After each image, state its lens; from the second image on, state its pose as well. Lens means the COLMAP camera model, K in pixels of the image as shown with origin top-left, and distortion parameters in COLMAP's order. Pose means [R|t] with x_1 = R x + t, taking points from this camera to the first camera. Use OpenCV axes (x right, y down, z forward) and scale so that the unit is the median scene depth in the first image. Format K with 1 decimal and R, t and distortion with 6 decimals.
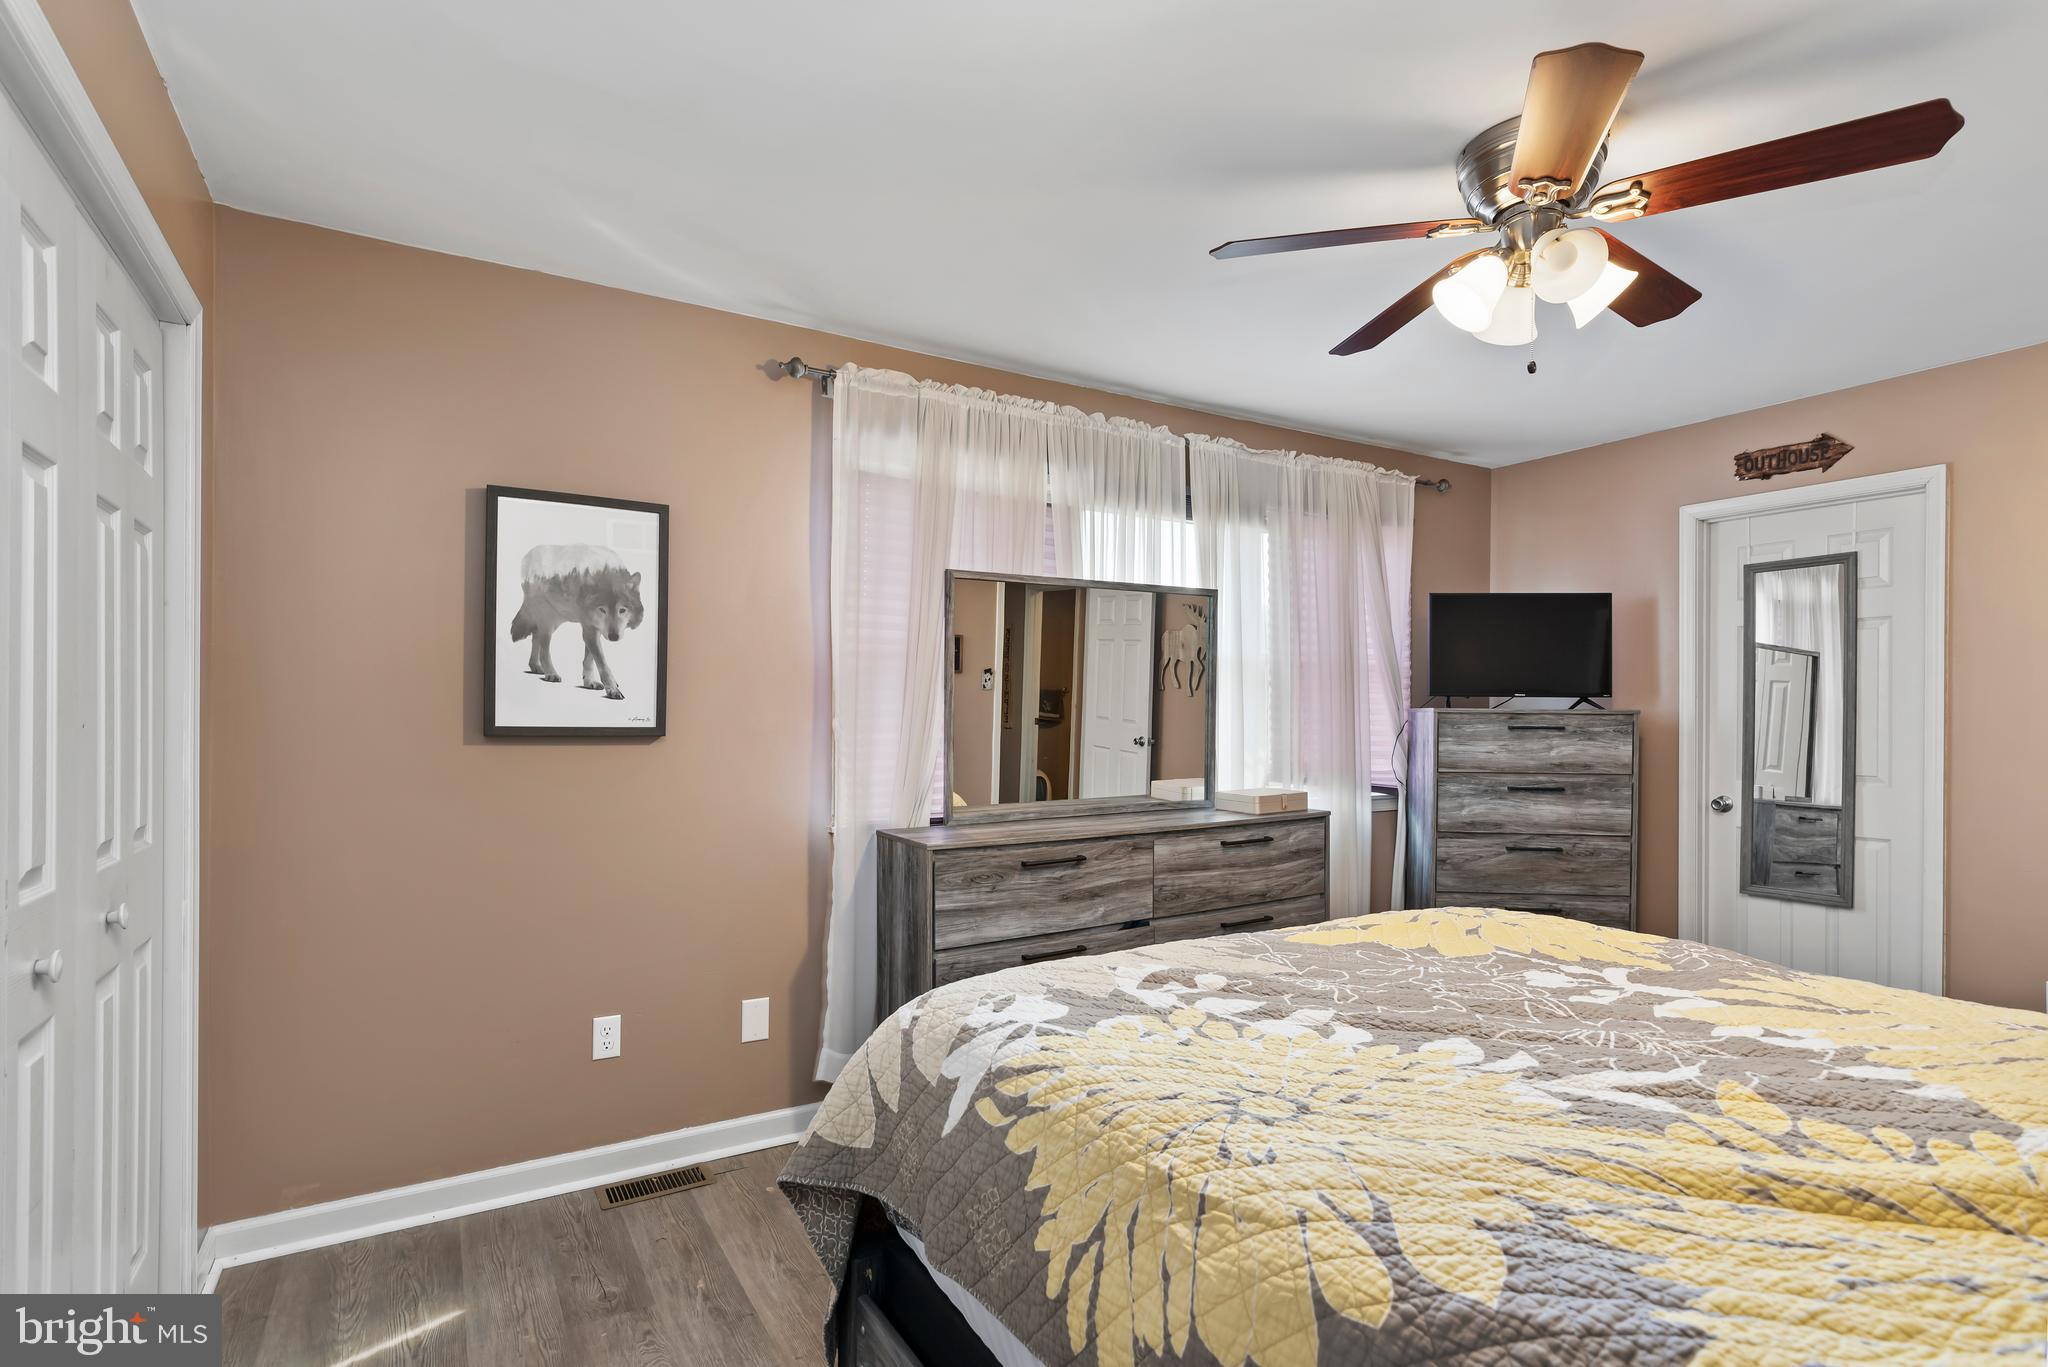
lens RADIAL K [[1019.0, 0, 1037.4], [0, 1019.0, 712.5], [0, 0, 1]] dist [0.000064, 0.000416]
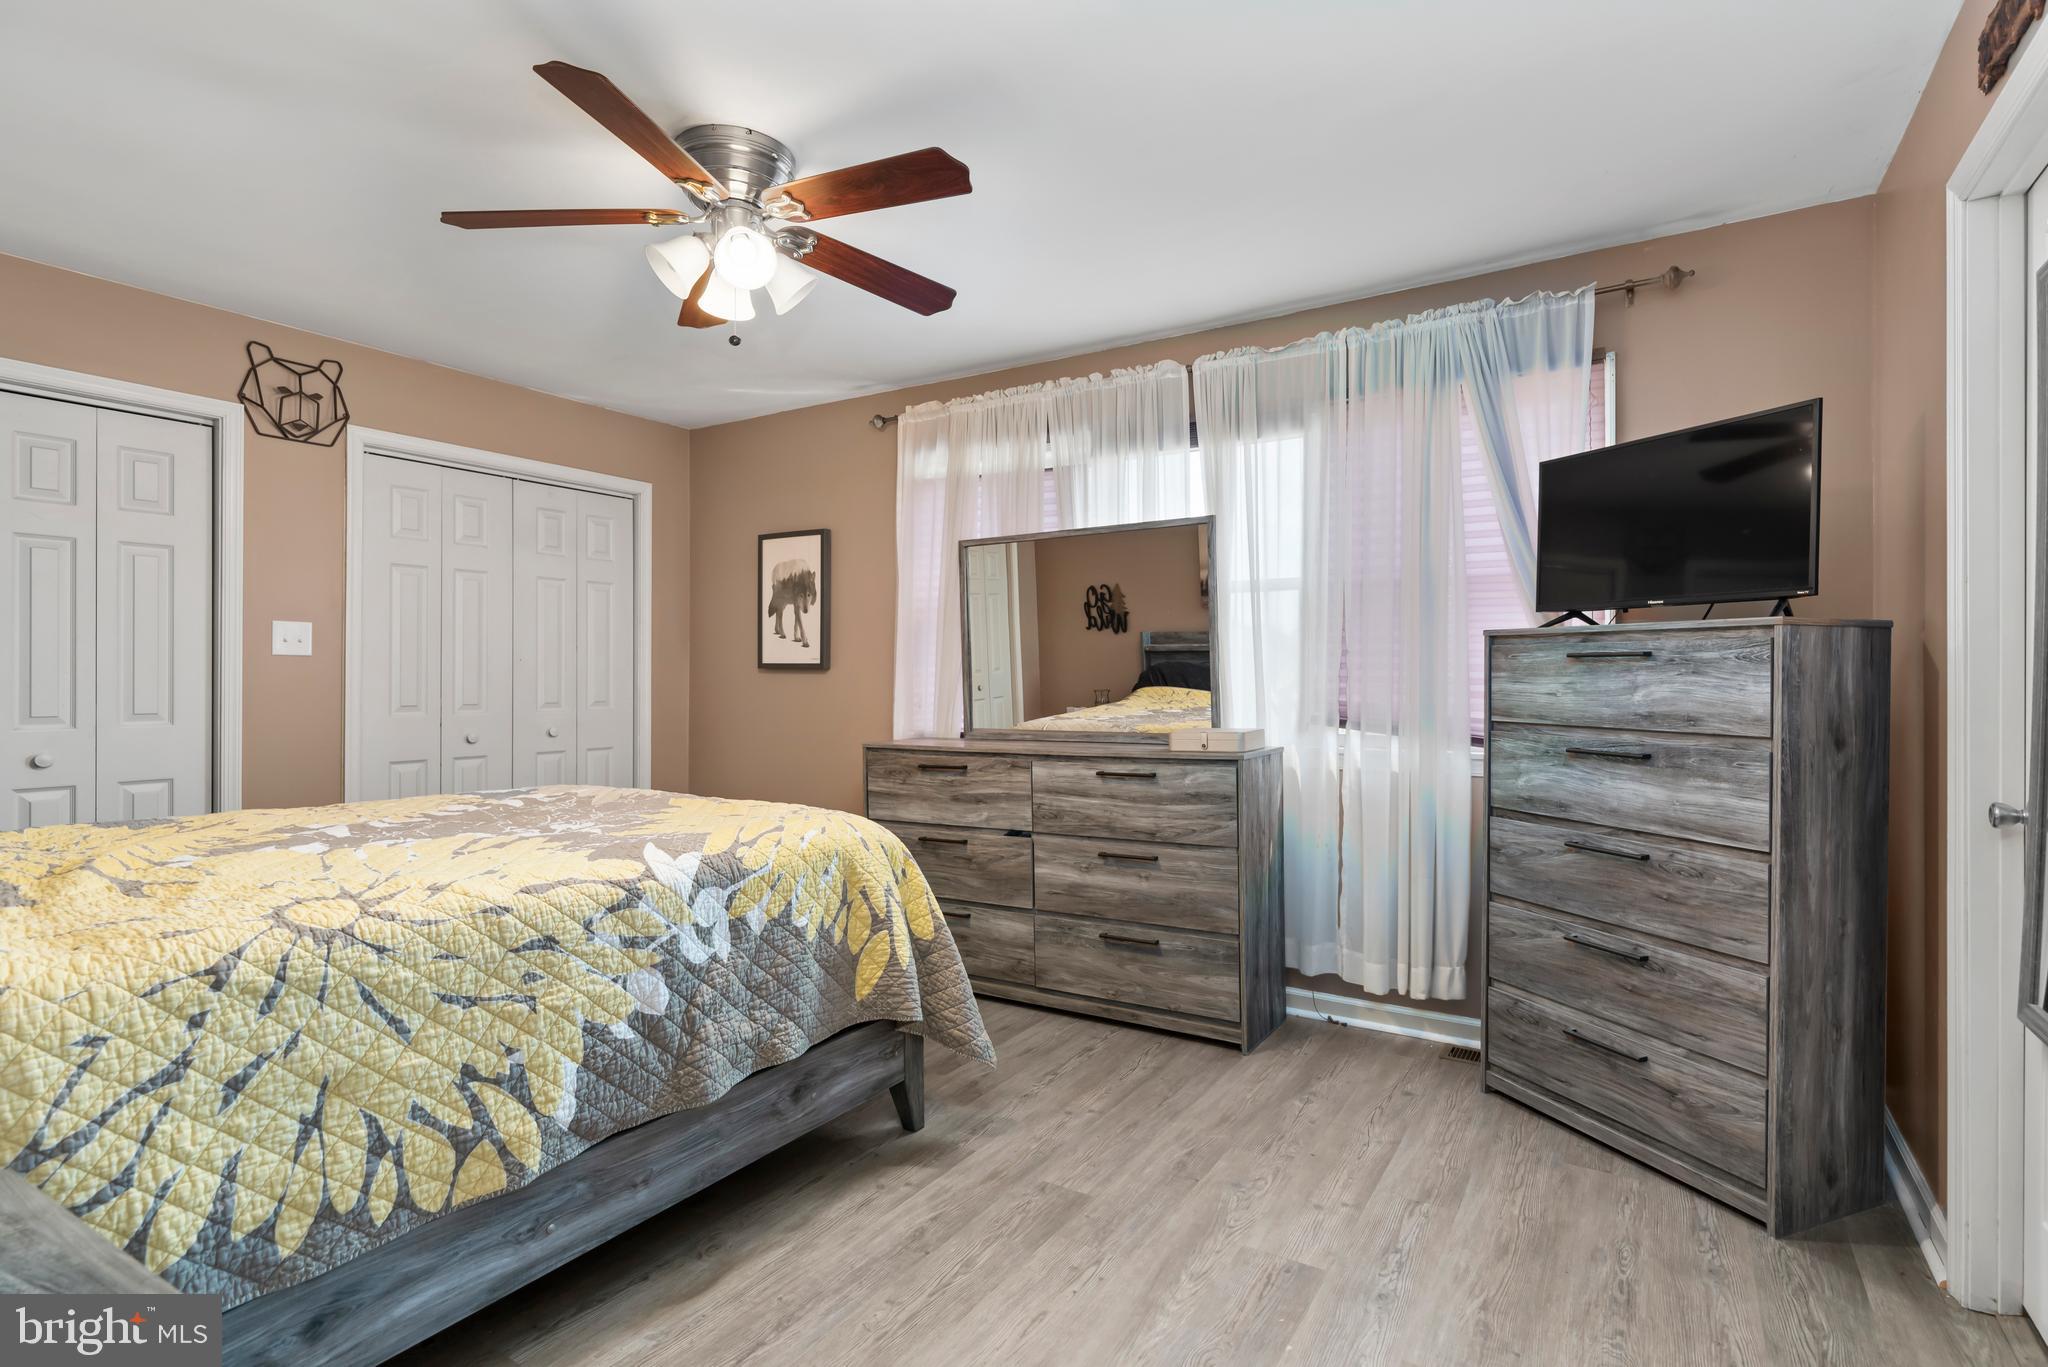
lens RADIAL K [[992.1, 0, 1045.5], [0, 992.1, 677.1], [0, 0, 1]] dist [-0.000972, -0.000342]
pose [[0.449426, -0.002860, -0.893313, 1.004499], [0.002361, 0.999995, -0.002013, 0.033136], [0.893314, -0.001205, 0.449431, 0.488380]]
